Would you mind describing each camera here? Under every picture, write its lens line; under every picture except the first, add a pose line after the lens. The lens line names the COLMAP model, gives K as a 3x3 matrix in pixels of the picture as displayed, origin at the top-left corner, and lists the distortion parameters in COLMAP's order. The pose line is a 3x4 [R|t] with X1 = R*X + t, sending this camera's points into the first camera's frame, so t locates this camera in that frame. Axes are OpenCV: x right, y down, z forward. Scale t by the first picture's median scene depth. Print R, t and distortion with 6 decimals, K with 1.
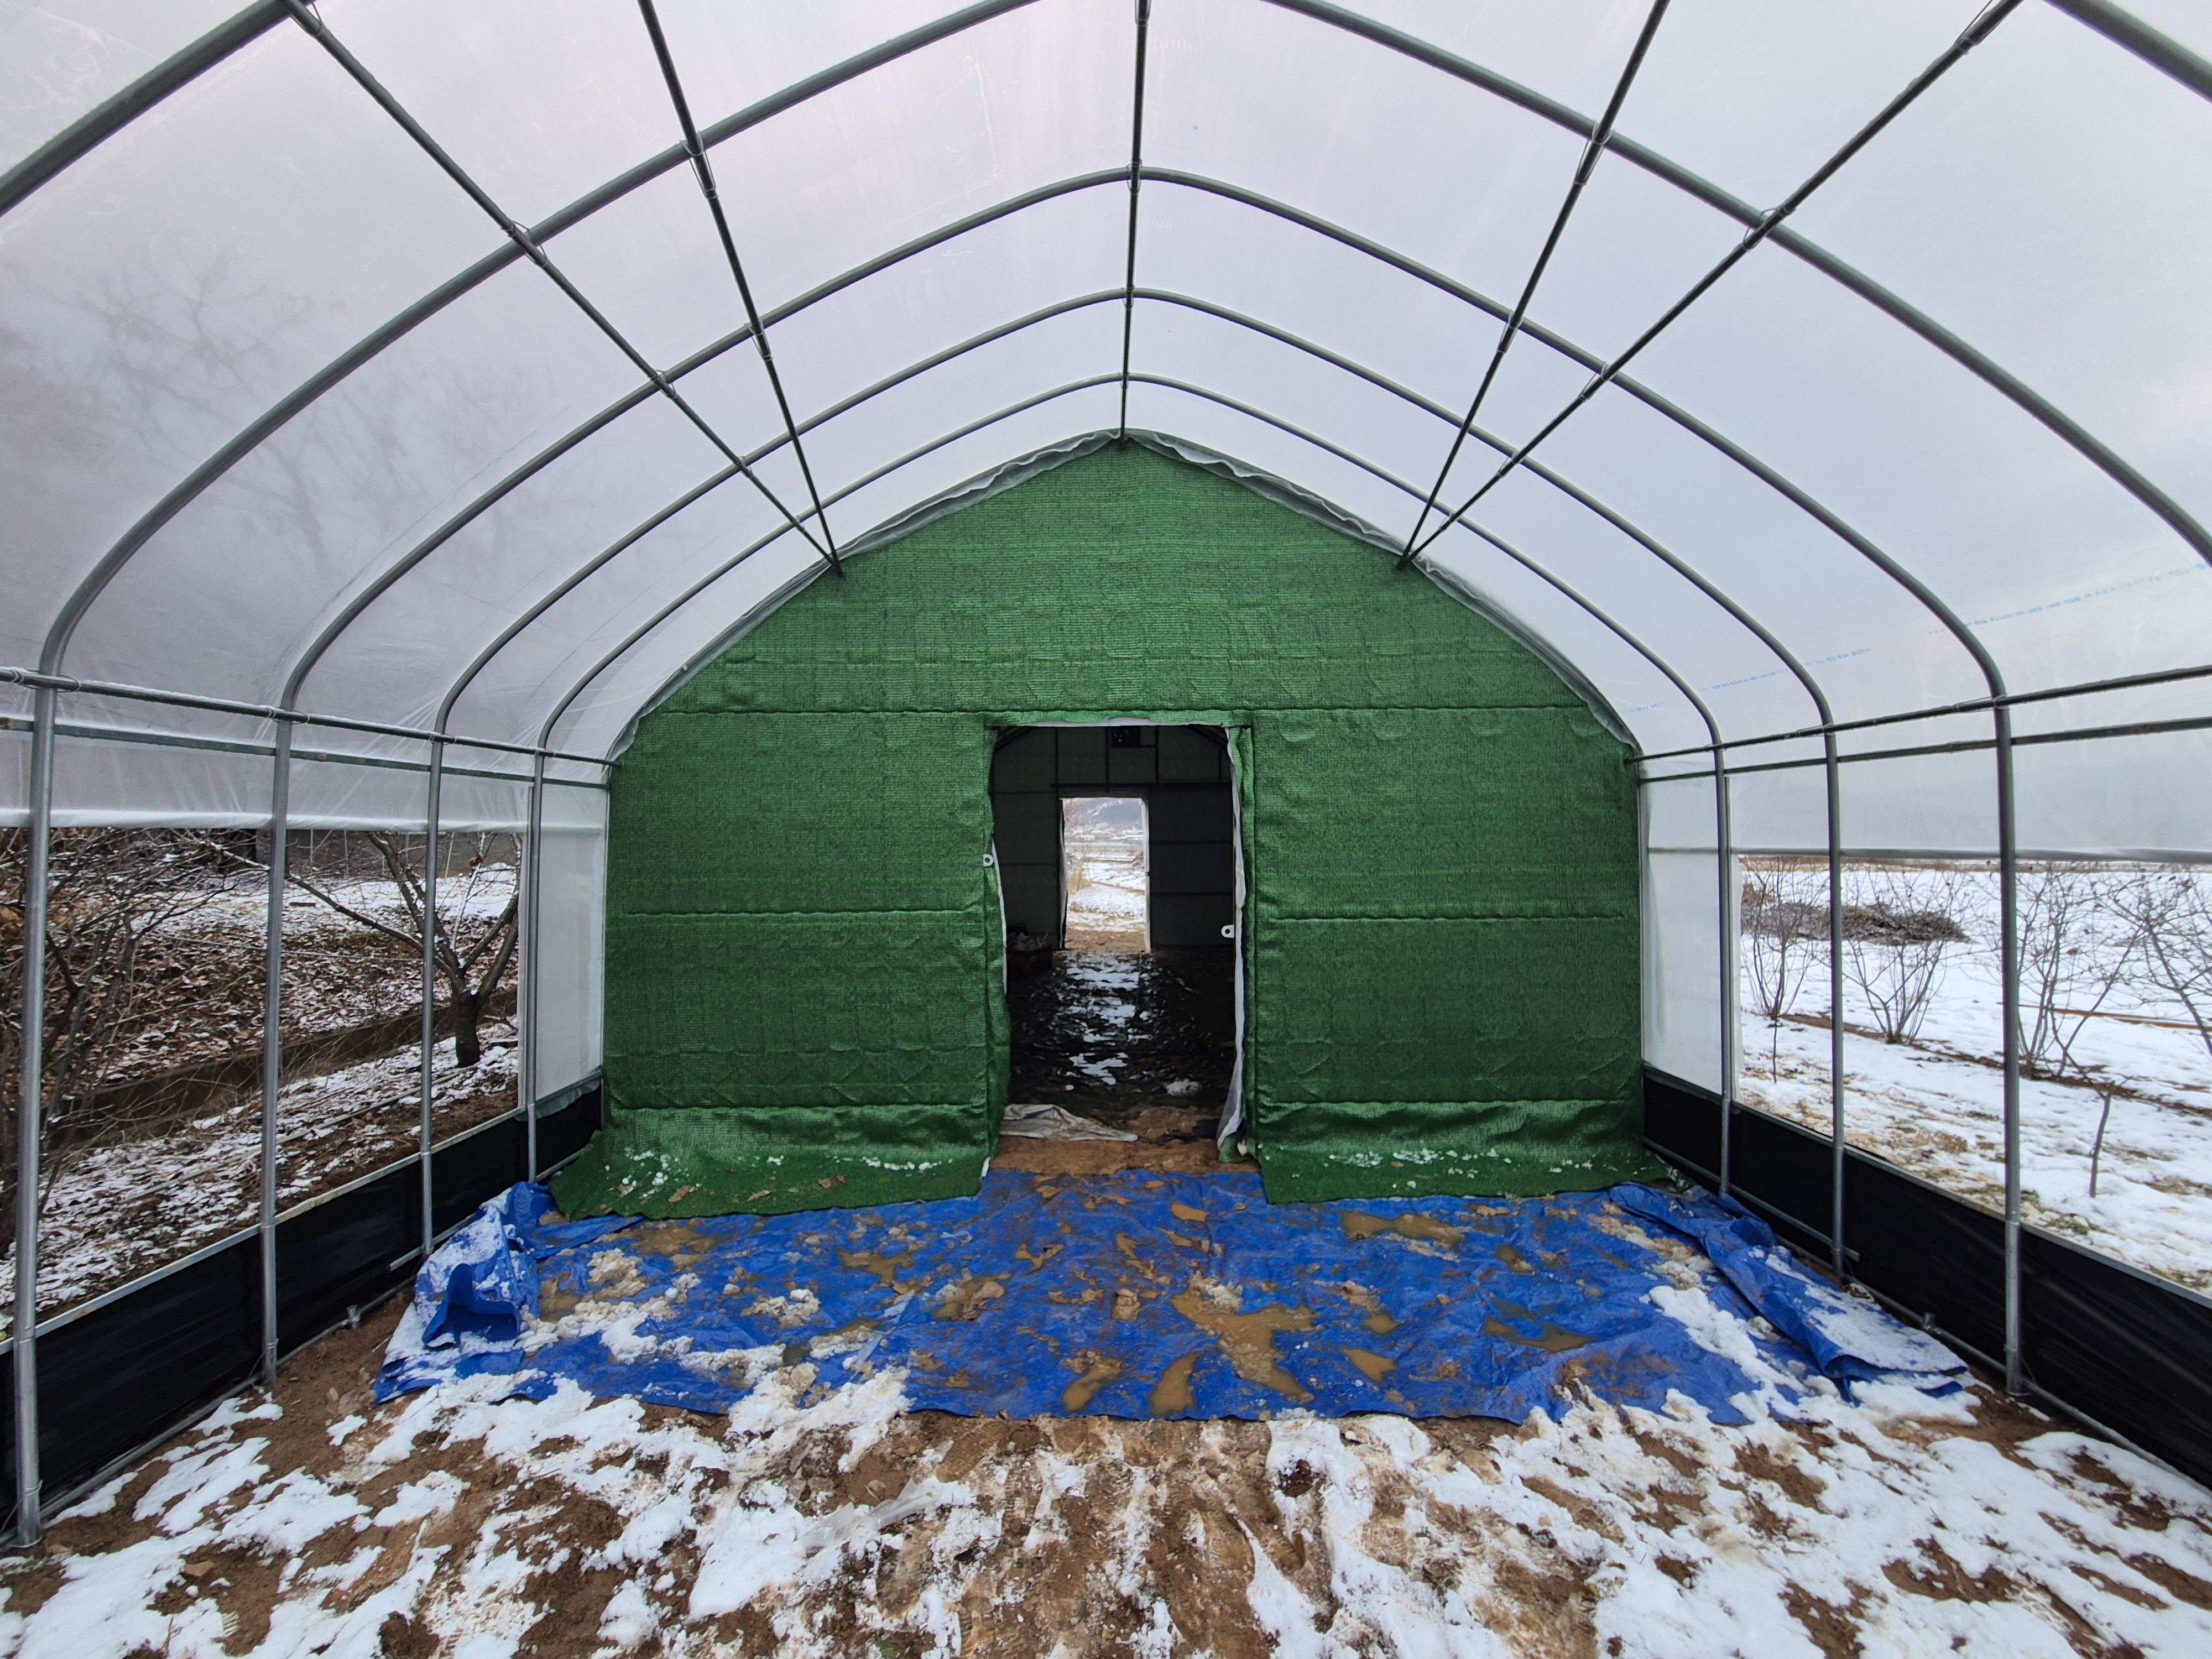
lens RADIAL K [[896.4, 0, 1103.8], [0, 896.4, 831.4], [0, 0, 1]] dist [0.000711, -0.000009]
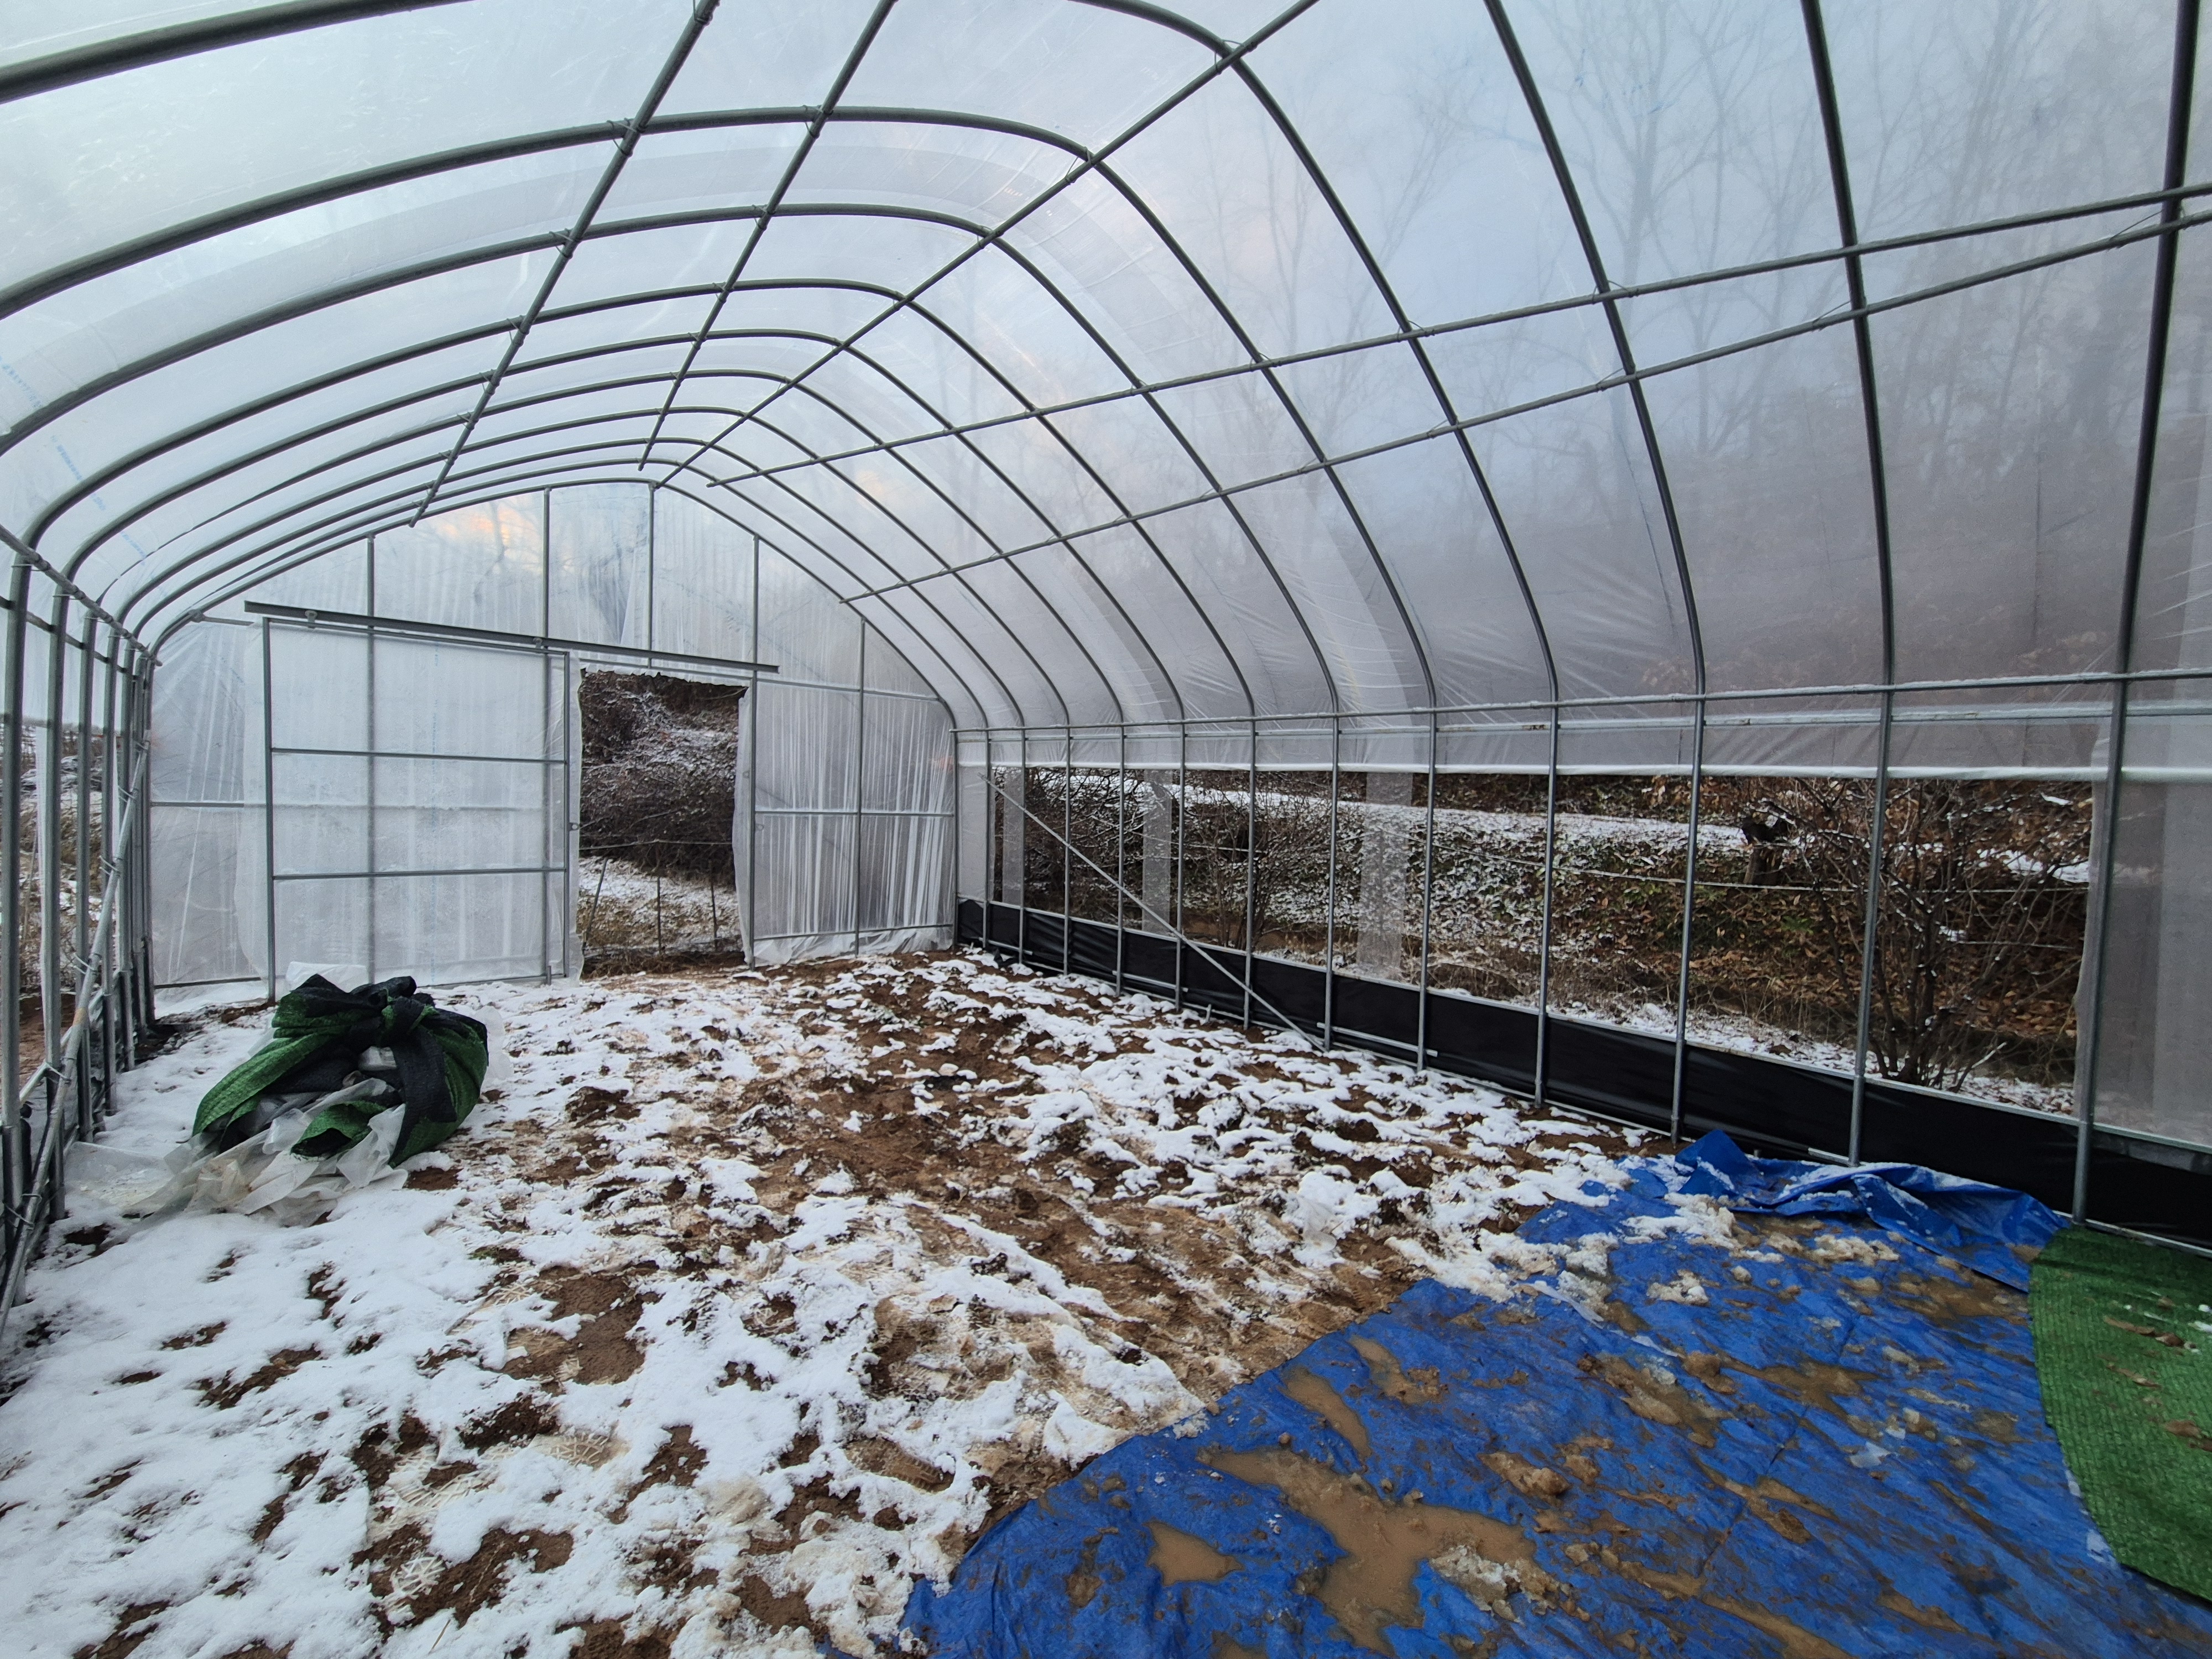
lens RADIAL K [[896.4, 0, 1103.8], [0, 896.4, 831.4], [0, 0, 1]] dist [0.000711, -0.000009]
pose [[-0.743978, 0.003411, -0.668195, 0.883390], [-0.021718, 0.999335, 0.029282, 0.074194], [0.667851, 0.036297, -0.743409, 1.637609]]
